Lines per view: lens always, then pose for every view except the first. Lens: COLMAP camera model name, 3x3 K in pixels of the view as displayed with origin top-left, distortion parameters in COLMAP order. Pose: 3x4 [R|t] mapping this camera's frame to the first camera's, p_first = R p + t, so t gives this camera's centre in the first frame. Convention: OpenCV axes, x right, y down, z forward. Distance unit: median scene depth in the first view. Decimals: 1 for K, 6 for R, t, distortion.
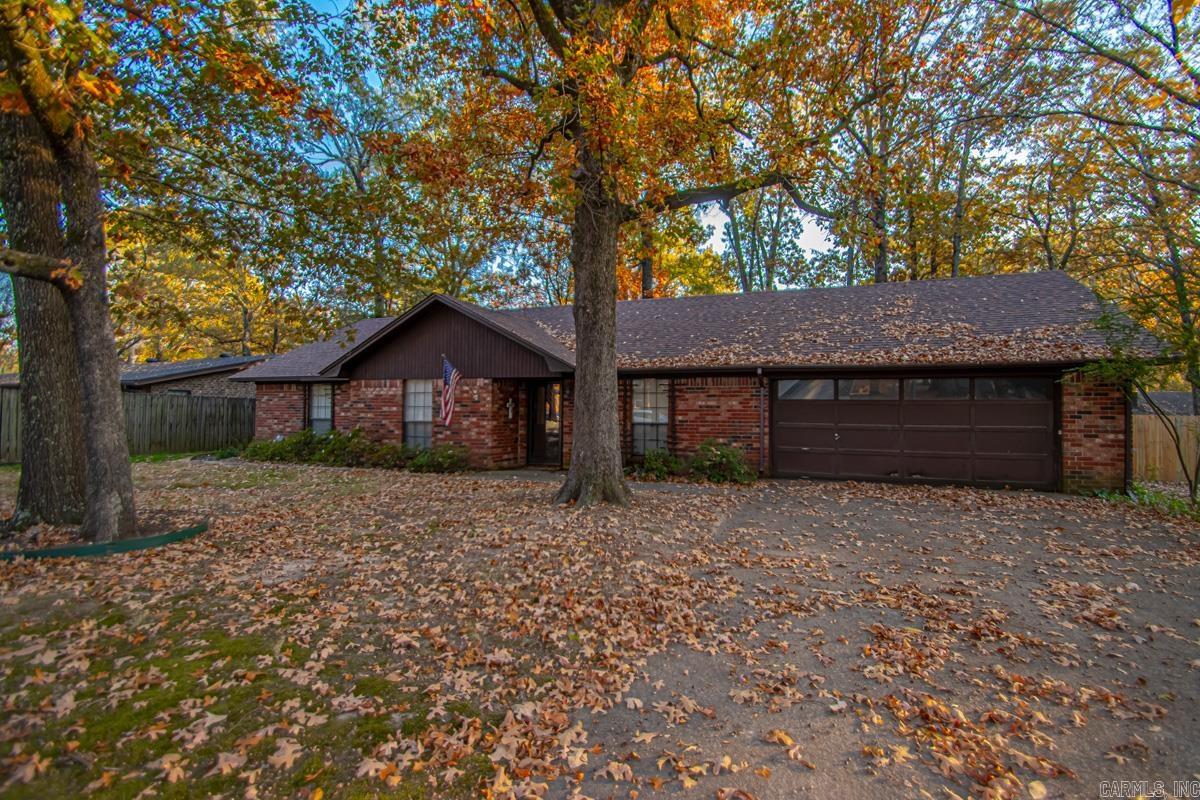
lens RADIAL K [[553.1, 0, 602.9], [0, 553.1, 398.7], [0, 0, 1]] dist [0.022051, -0.009336]
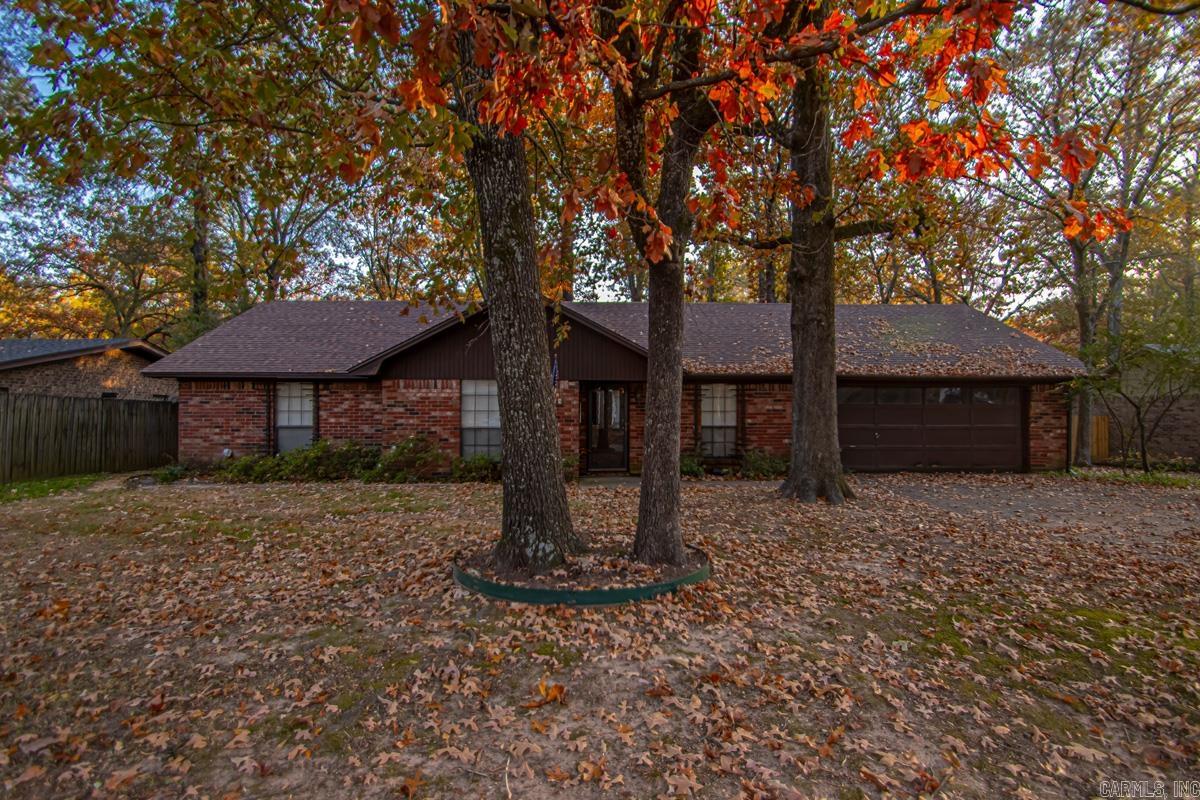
lens RADIAL K [[553.1, 0, 599.1], [0, 553.1, 408.8], [0, 0, 1]] dist [0.022051, -0.009336]
pose [[0.919101, 0.000041, 0.394021, -0.532321], [-0.004043, 0.999948, 0.009328, 0.002155], [-0.394001, -0.010166, 0.919054, 0.122995]]
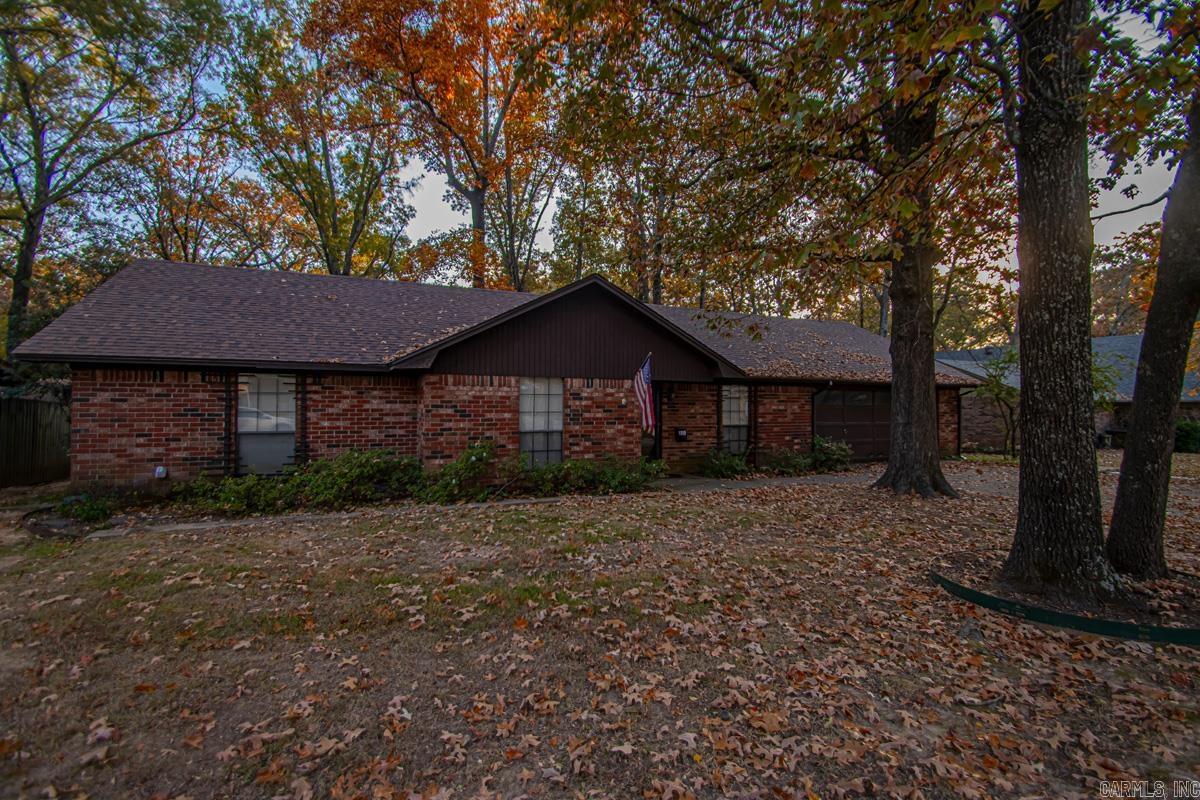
lens RADIAL K [[553.1, 0, 628.2], [0, 553.1, 396.7], [0, 0, 1]] dist [0.022051, -0.009336]
pose [[0.686963, 0.010496, 0.726616, -0.855689], [-0.013655, 0.999906, -0.001534, -0.008392], [-0.726564, -0.008868, 0.687042, 0.392274]]
